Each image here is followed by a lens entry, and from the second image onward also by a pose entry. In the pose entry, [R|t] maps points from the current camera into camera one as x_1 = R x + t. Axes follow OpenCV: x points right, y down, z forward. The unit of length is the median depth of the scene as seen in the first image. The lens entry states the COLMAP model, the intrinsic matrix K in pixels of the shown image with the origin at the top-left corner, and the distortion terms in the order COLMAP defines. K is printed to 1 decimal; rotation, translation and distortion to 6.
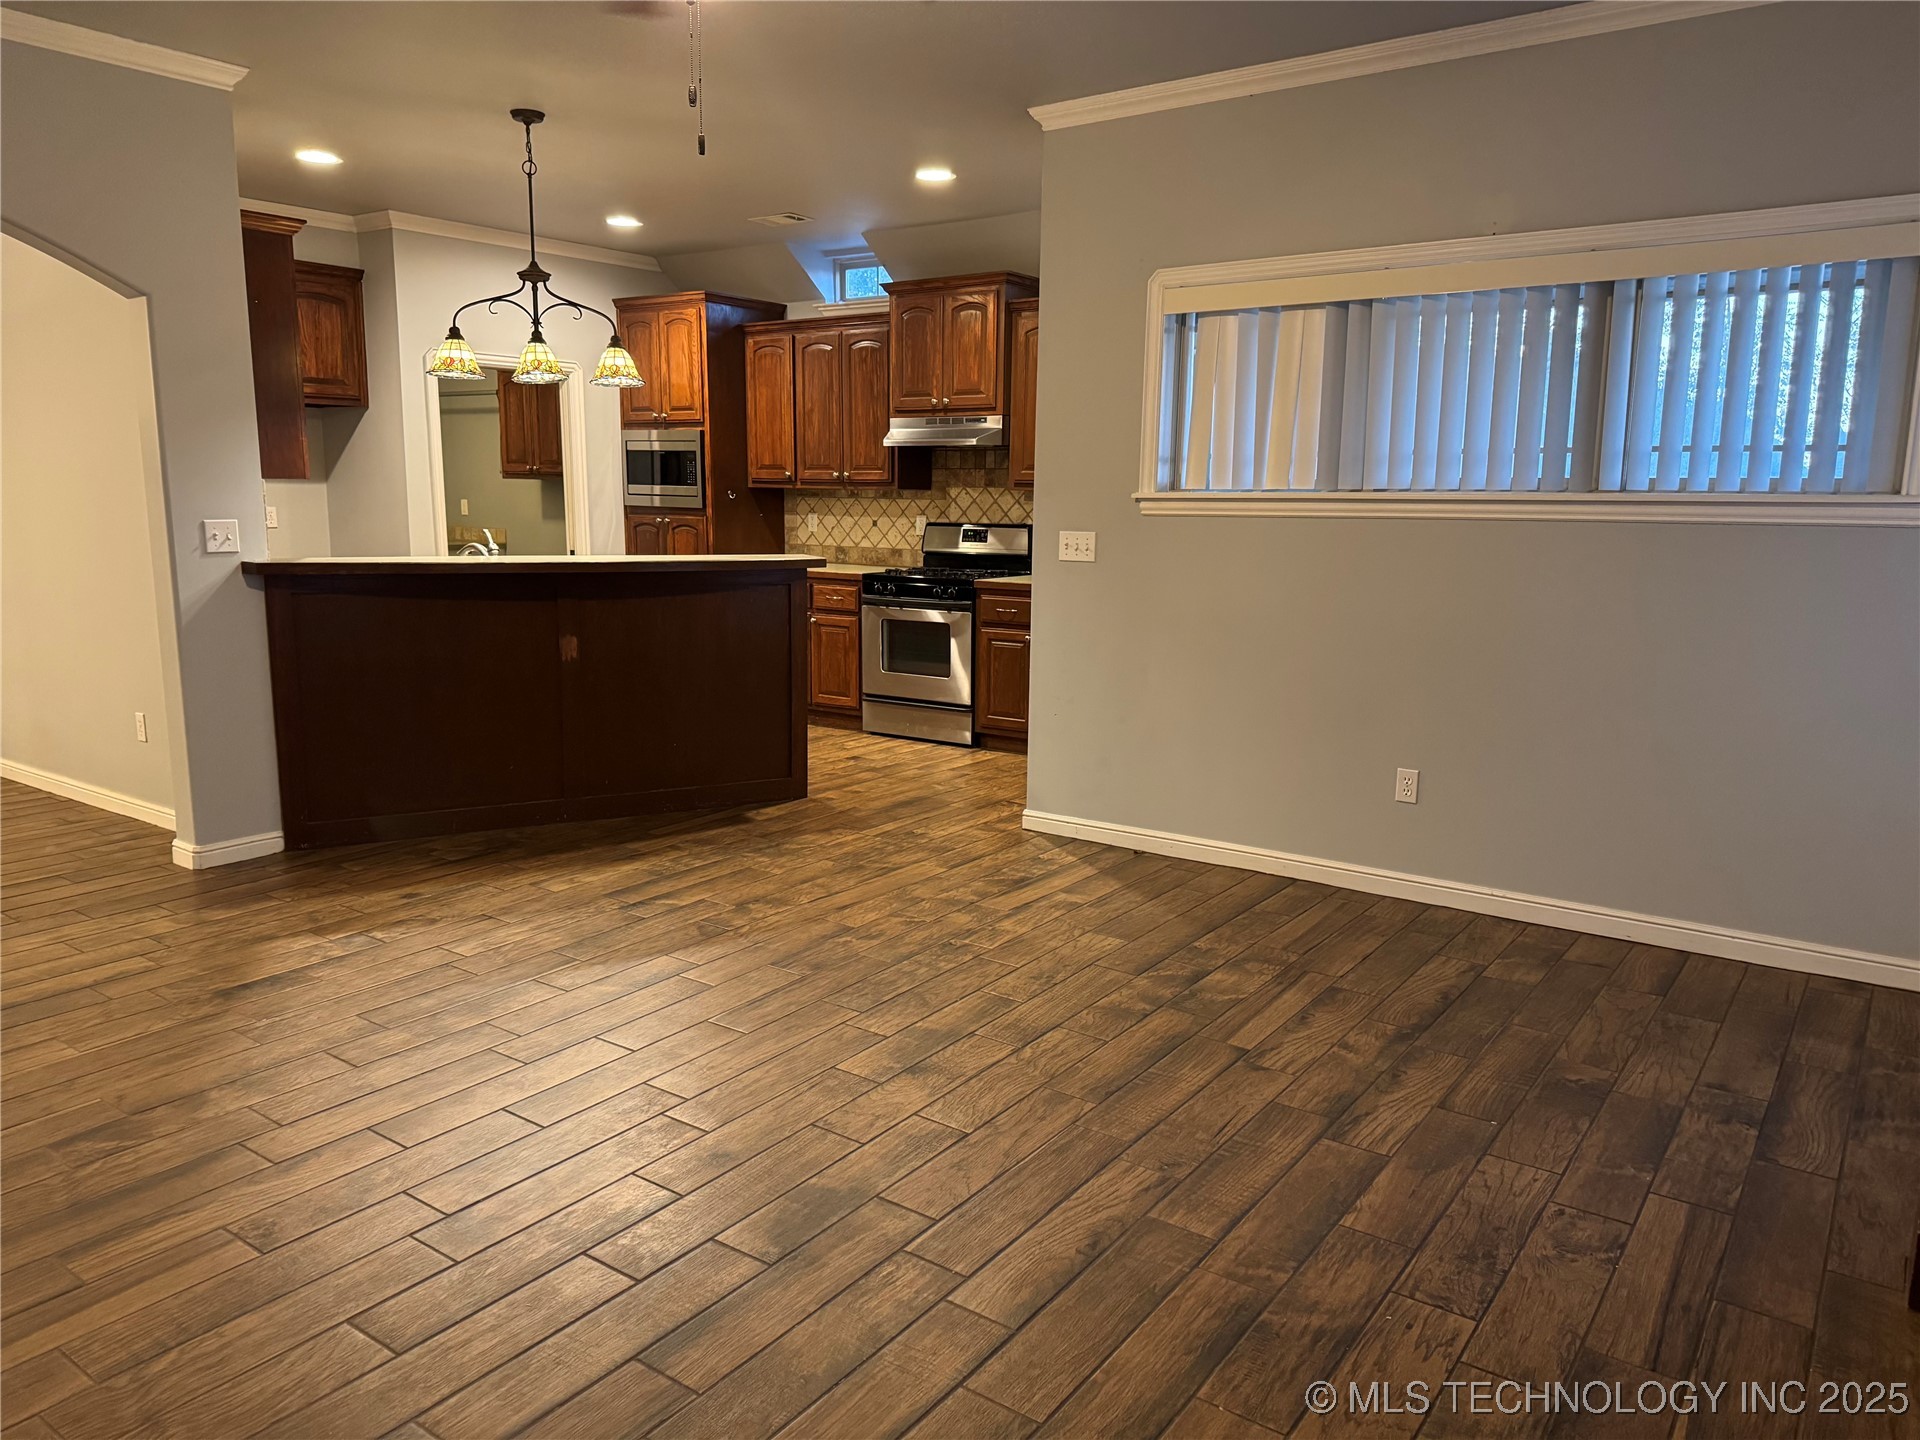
lens RADIAL K [[1340.0, 0, 953.9], [0, 1340.0, 713.2], [0, 0, 1]] dist [0.172440, -0.242928]
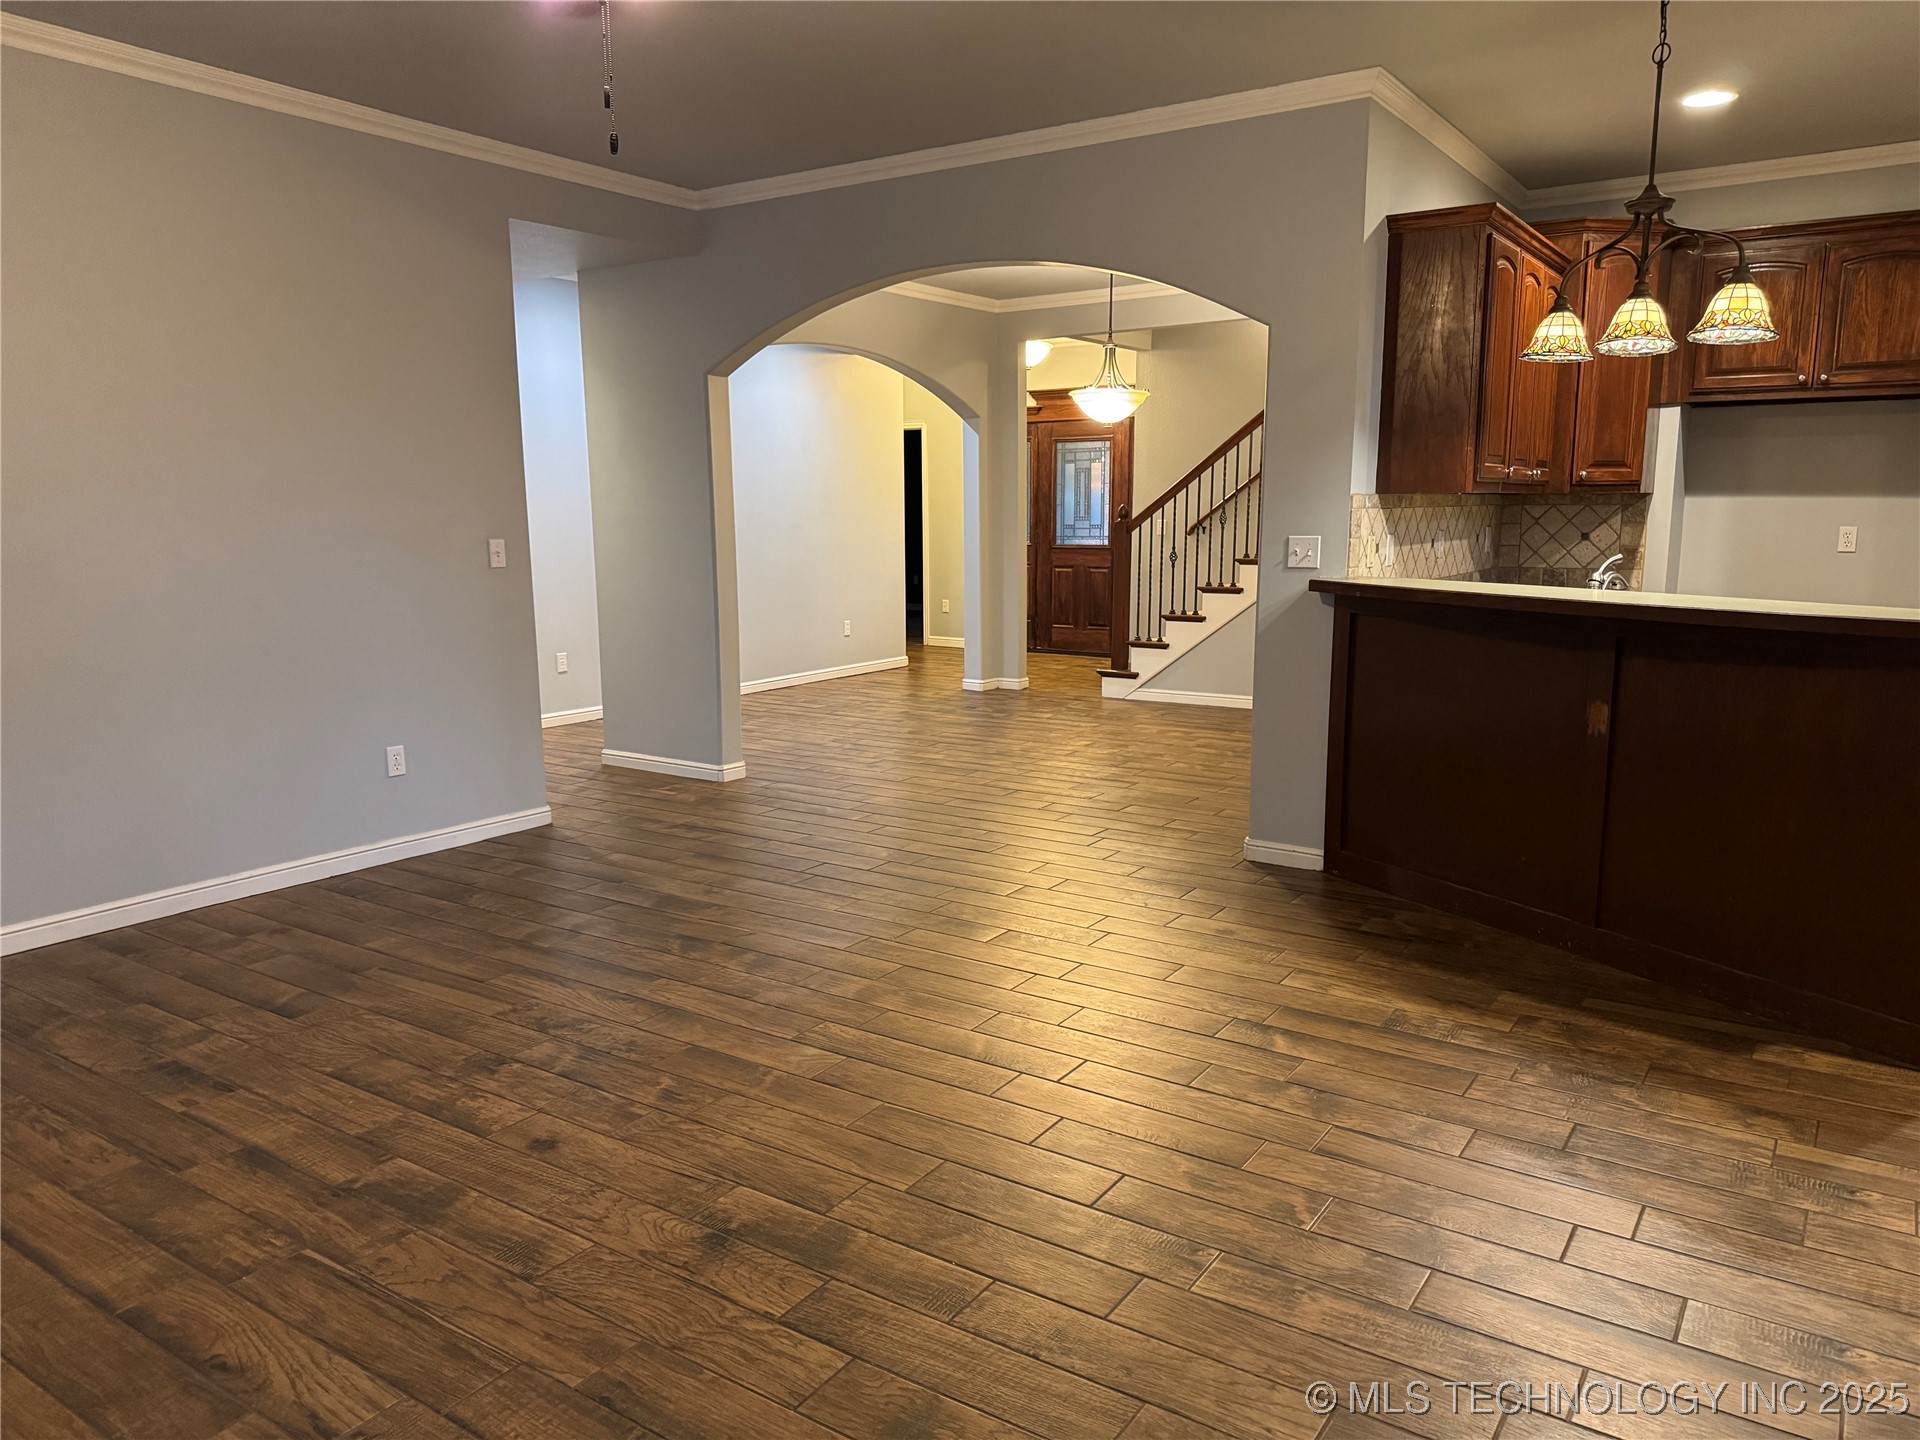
lens RADIAL K [[1340.0, 0, 953.9], [0, 1340.0, 713.2], [0, 0, 1]] dist [0.172440, -0.242928]
pose [[0.026476, 0.142728, -0.989408, 0.494731], [-0.157878, 0.977930, 0.136848, -0.111282], [0.987104, 0.152583, 0.048425, 0.731891]]
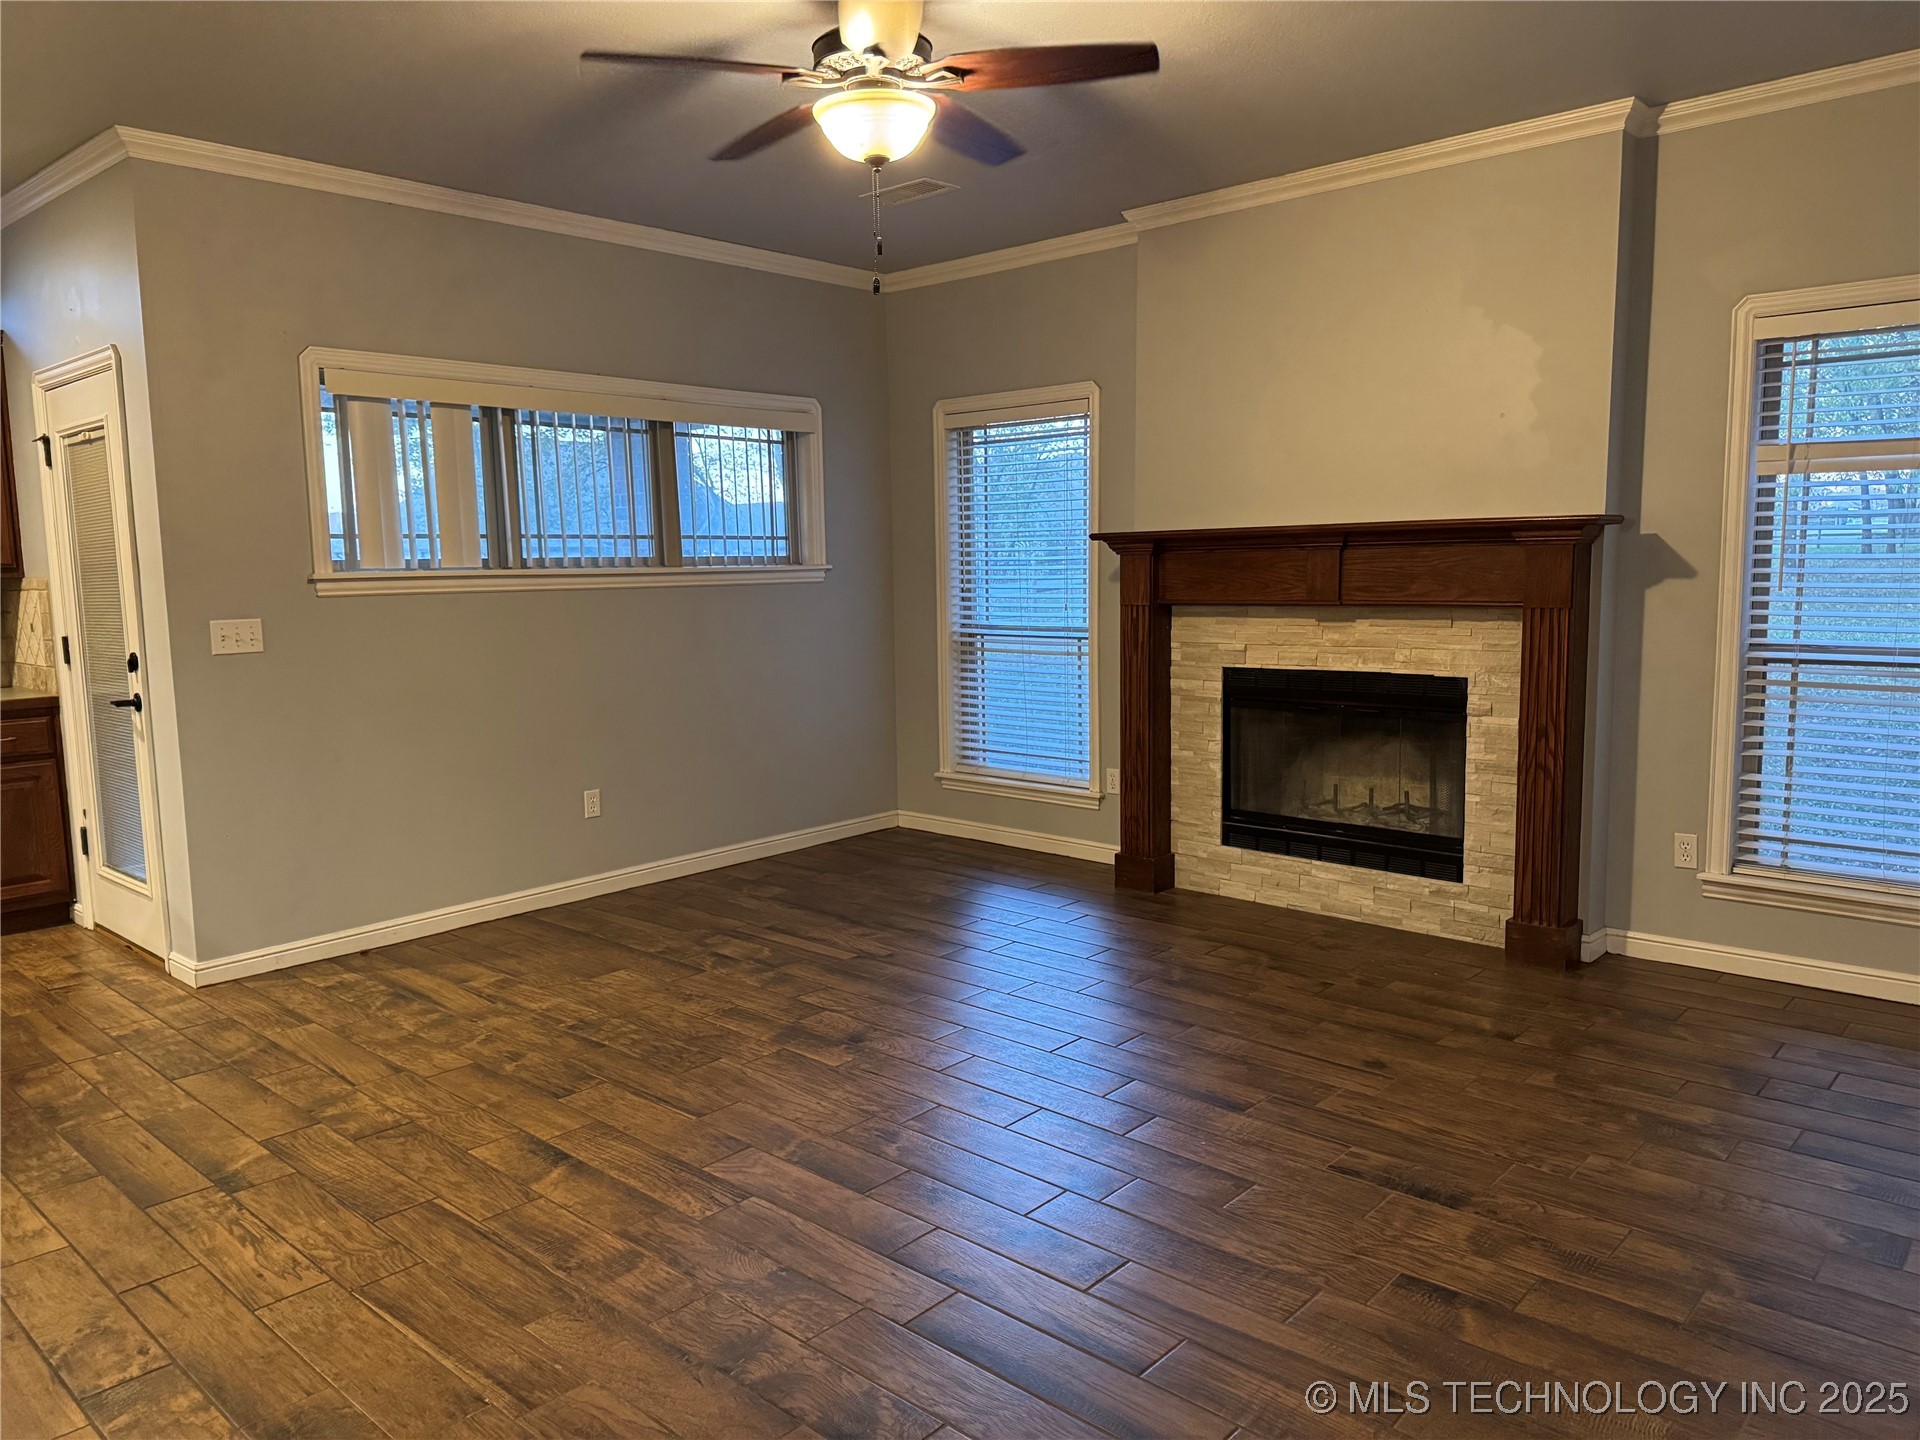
lens RADIAL K [[1340.0, 0, 953.9], [0, 1340.0, 713.2], [0, 0, 1]] dist [0.172440, -0.242928]
pose [[0.116826, -0.123687, 0.985420, -0.816944], [0.184345, 0.977673, 0.100860, -0.089108], [-0.975894, 0.169875, 0.137019, 0.487054]]
